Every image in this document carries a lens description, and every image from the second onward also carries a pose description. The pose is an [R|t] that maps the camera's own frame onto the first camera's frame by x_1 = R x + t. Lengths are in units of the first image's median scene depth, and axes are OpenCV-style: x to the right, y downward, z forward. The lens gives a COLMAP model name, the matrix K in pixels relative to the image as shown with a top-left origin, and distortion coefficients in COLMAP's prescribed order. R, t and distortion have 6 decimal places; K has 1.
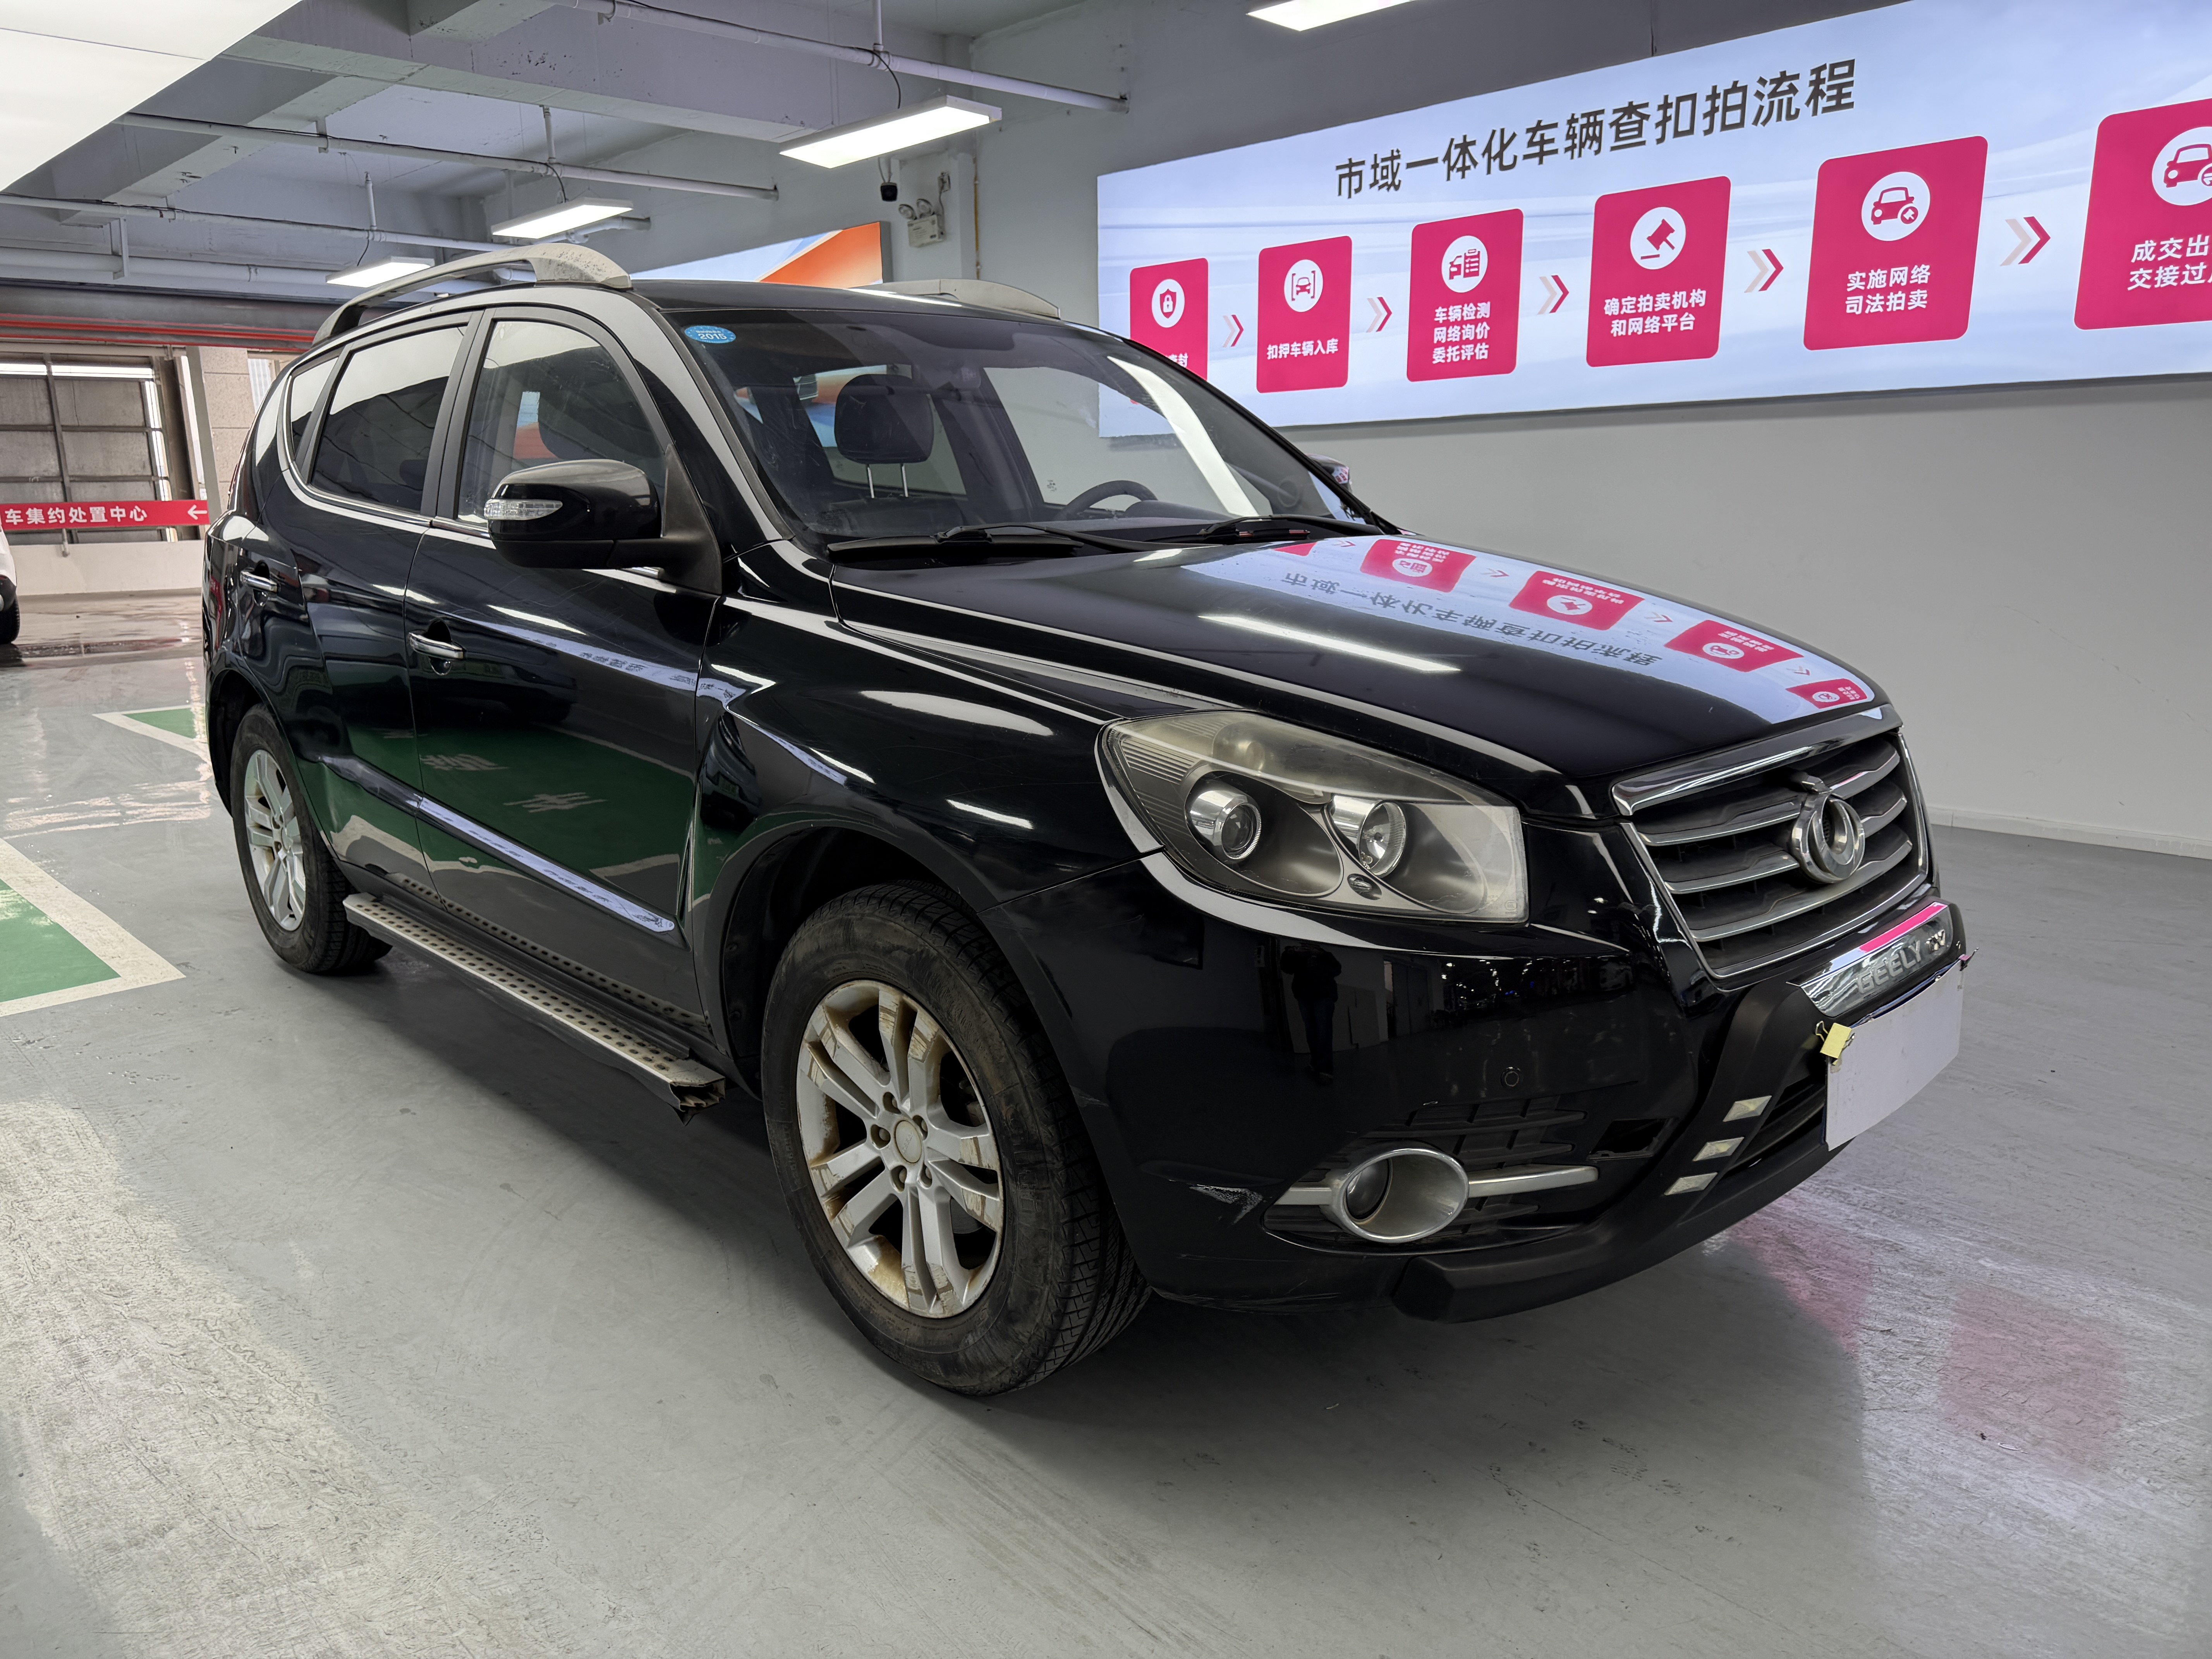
lens RADIAL K [[1562.9, 0, 1113.5], [0, 1562.9, 837.8], [0, 0, 1]] dist [0.011808, -0.020711]
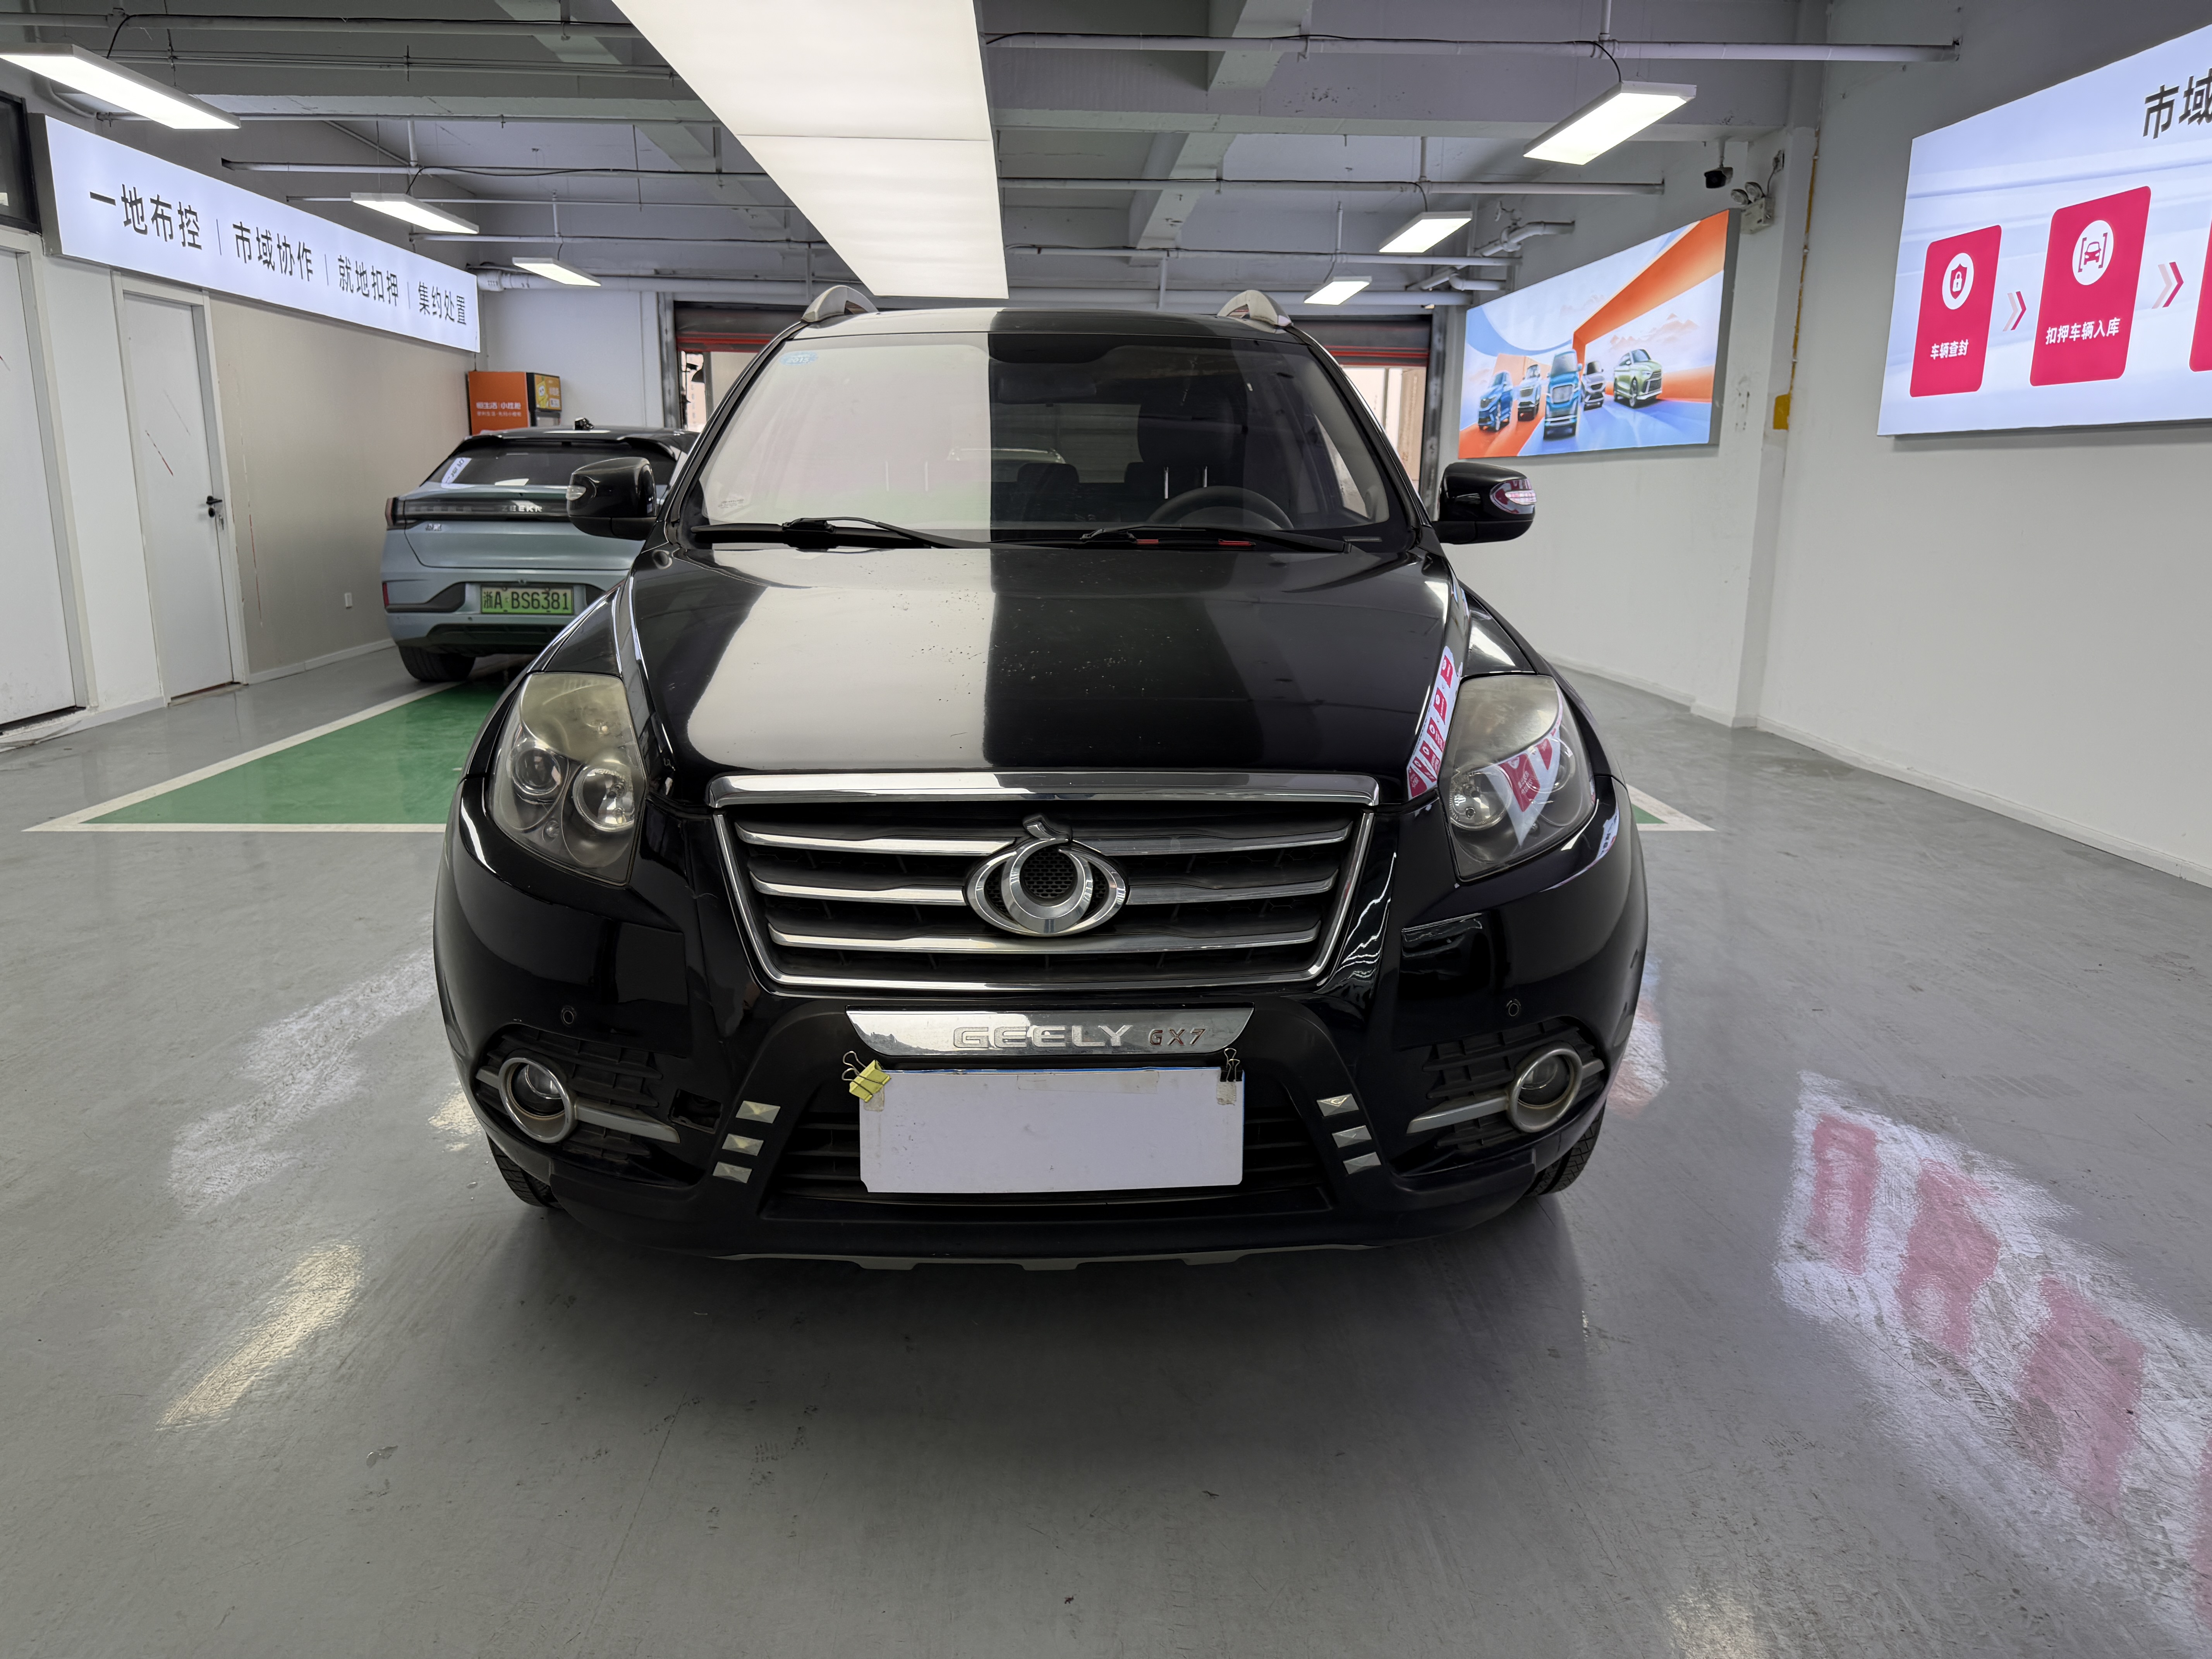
lens RADIAL K [[1562.9, 0, 1113.8], [0, 1562.9, 825.9], [0, 0, 1]] dist [0.011808, -0.020711]
pose [[0.754662, 0.161609, -0.635899, 0.293600], [-0.165608, 0.984727, 0.053724, -0.024953], [0.634870, 0.064766, 0.769900, 0.088333]]
